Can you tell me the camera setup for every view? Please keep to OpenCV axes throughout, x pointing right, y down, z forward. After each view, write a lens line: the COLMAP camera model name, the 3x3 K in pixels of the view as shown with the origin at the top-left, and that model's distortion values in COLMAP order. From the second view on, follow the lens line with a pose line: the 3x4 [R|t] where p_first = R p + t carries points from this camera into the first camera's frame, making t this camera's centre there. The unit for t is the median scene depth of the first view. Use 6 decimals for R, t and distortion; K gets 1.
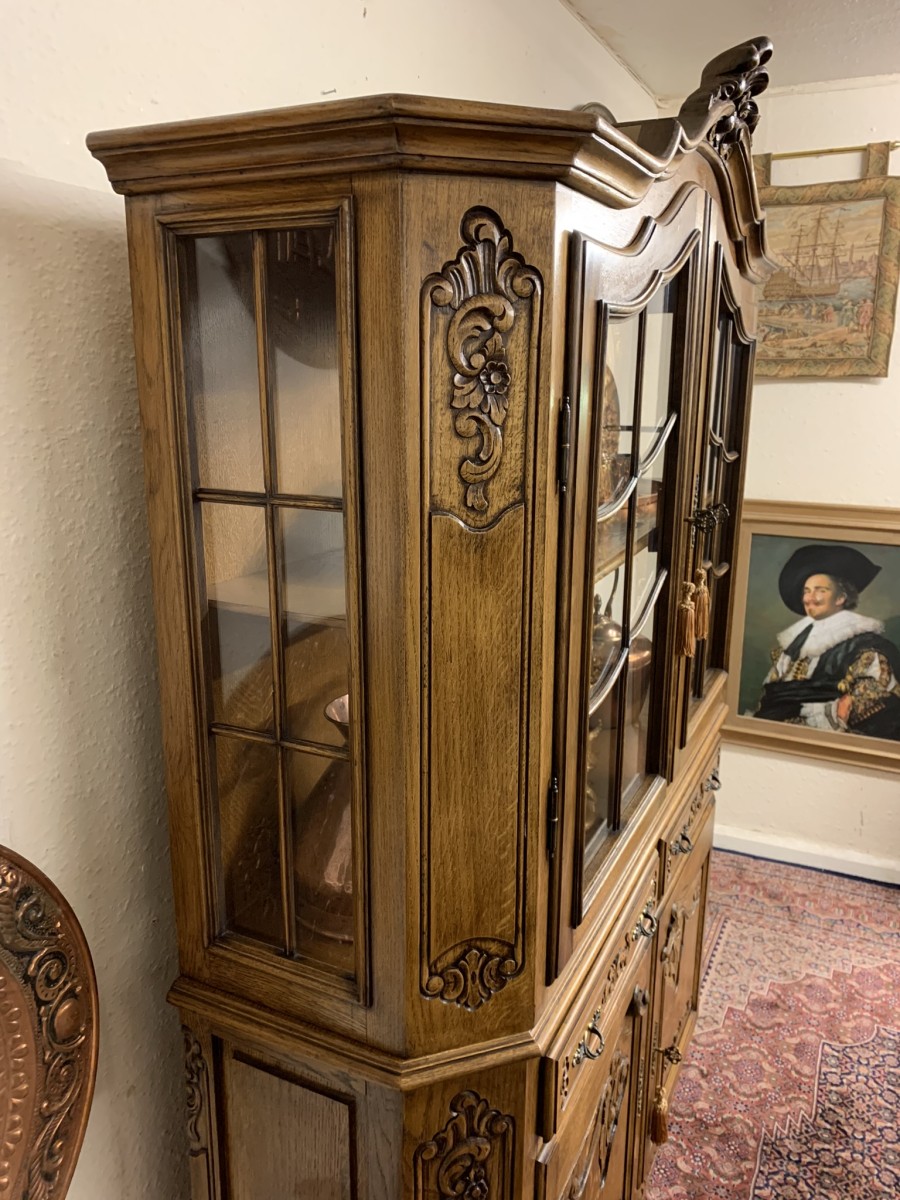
lens RADIAL K [[919.0, 0, 451.4], [0, 919.0, 592.8], [0, 0, 1]] dist [0.015311, -0.009288]
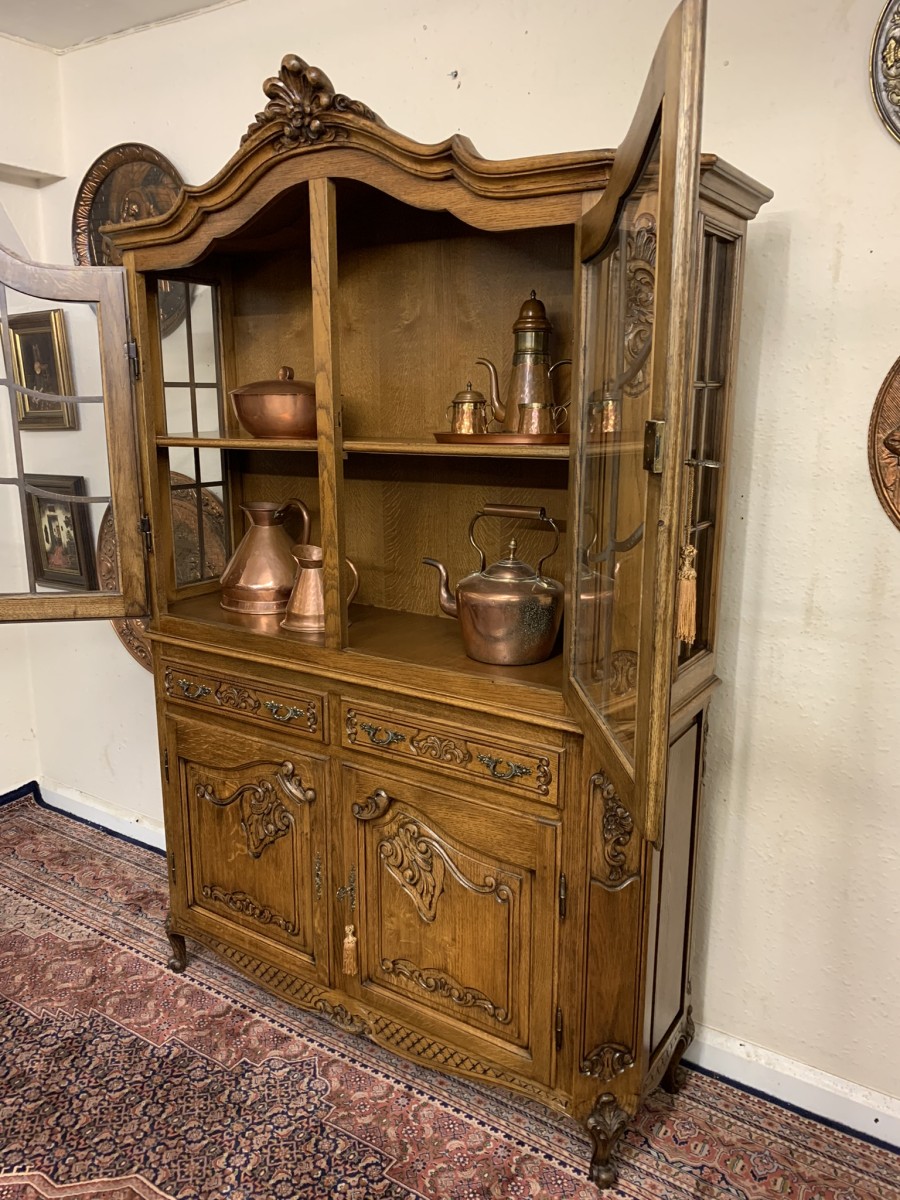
lens RADIAL K [[919.0, 0, 446.6], [0, 919.0, 602.0], [0, 0, 1]] dist [0.015311, -0.009288]
pose [[-0.127862, 0.218345, -0.967459, 1.184372], [-0.235179, 0.940970, 0.243448, -0.163647], [0.963505, 0.258654, -0.068964, 1.016660]]
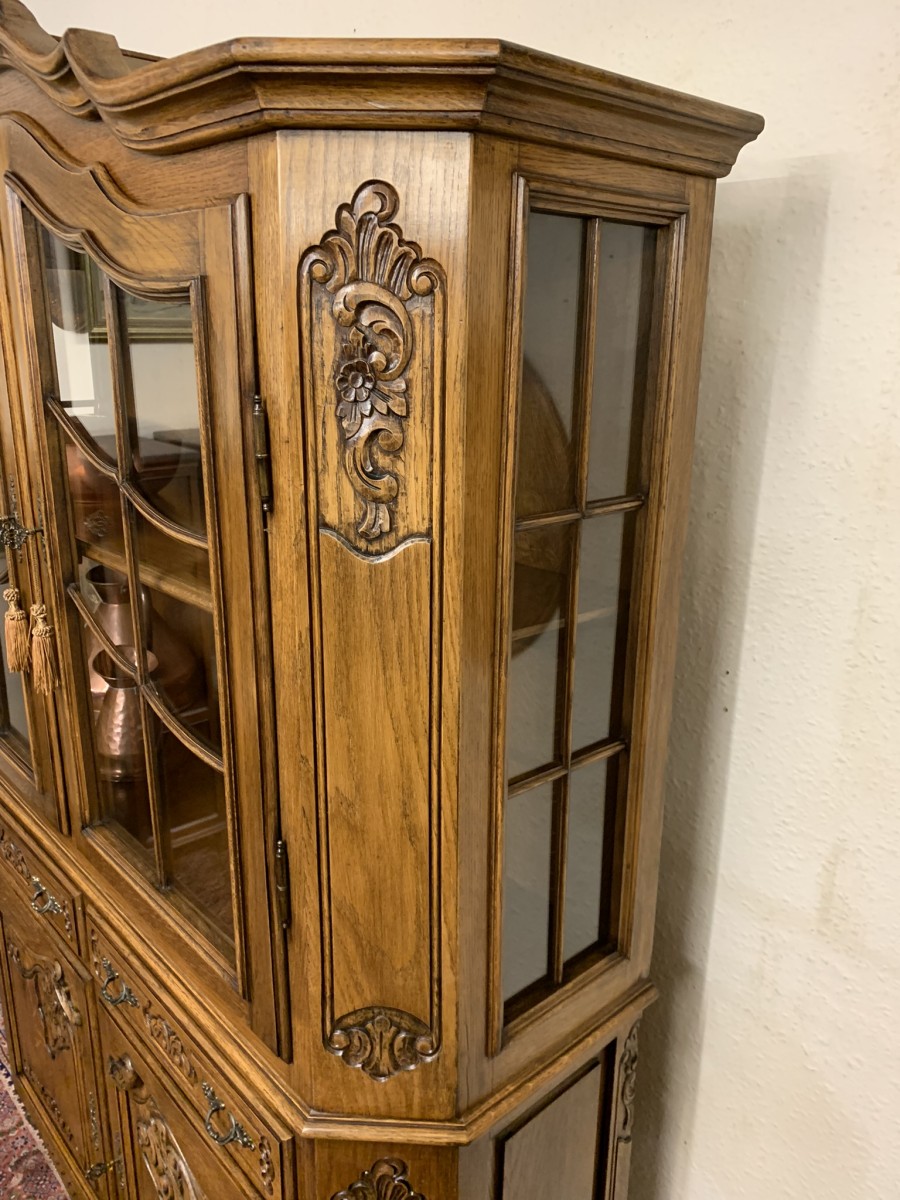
lens RADIAL K [[919.0, 0, 460.9], [0, 919.0, 594.0], [0, 0, 1]] dist [0.015311, -0.009288]
pose [[-0.361396, 0.252073, -0.897693, 0.676403], [-0.235793, 0.906763, 0.349546, -0.313815], [0.902106, 0.337994, -0.268263, 1.225940]]
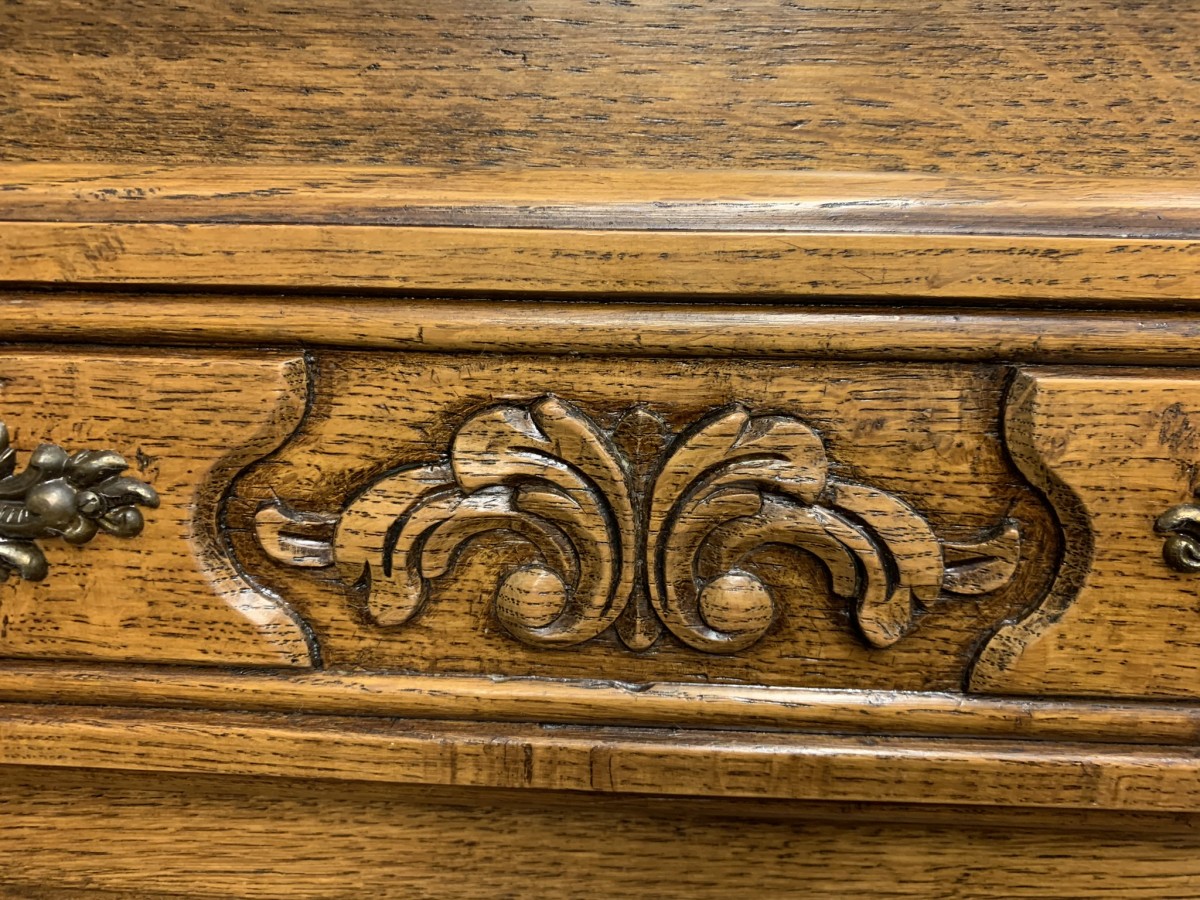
lens RADIAL K [[919.0, 0, 597.5], [0, 919.0, 458.3], [0, 0, 1]] dist [0.015311, -0.009288]
pose [[0.433077, 0.221529, -0.873710, 0.331068], [-0.229672, 0.964453, 0.130694, 0.212275], [0.871605, 0.144066, 0.468562, 0.937946]]
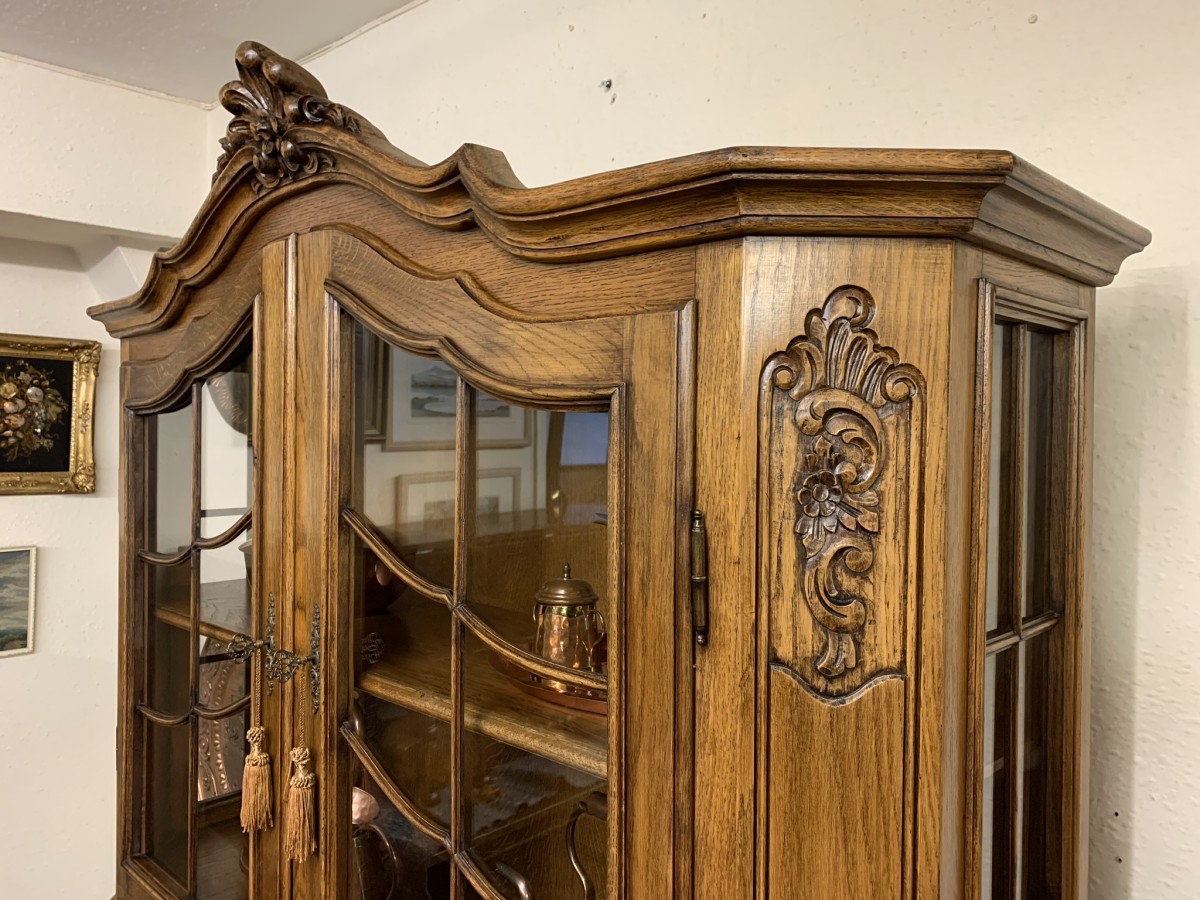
lens RADIAL K [[919.0, 0, 592.4], [0, 919.0, 436.0], [0, 0, 1]] dist [0.015311, -0.009288]
pose [[-0.308078, 0.005099, -0.951348, 0.673555], [-0.235470, 0.968463, 0.081444, -0.278265], [0.921760, 0.249105, -0.297161, 1.069933]]
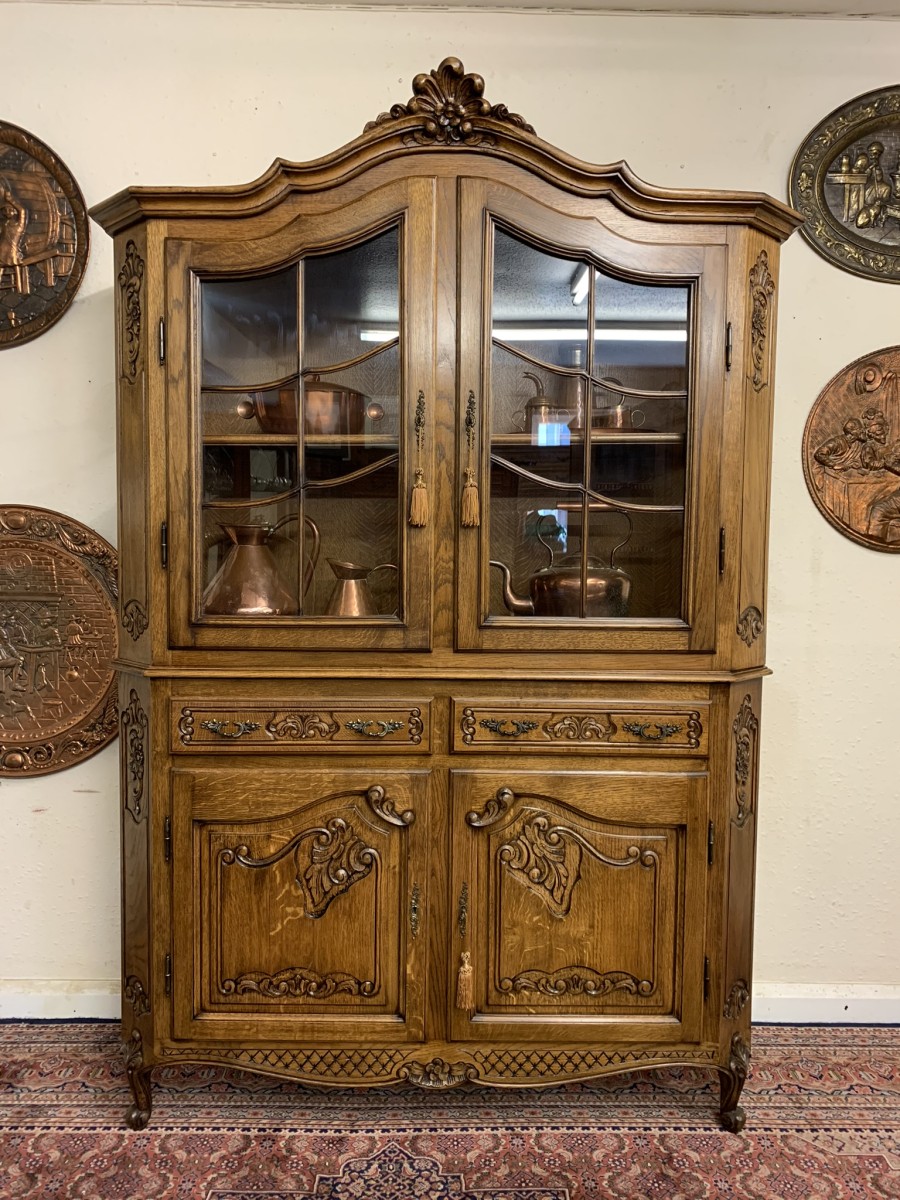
lens RADIAL K [[919.0, 0, 457.7], [0, 919.0, 592.4], [0, 0, 1]] dist [0.015311, -0.009288]
pose [[0.449126, 0.060844, -0.891394, 1.093744], [-0.218639, 0.974830, -0.043621, 0.156956], [0.866304, 0.214485, 0.451125, 0.375353]]
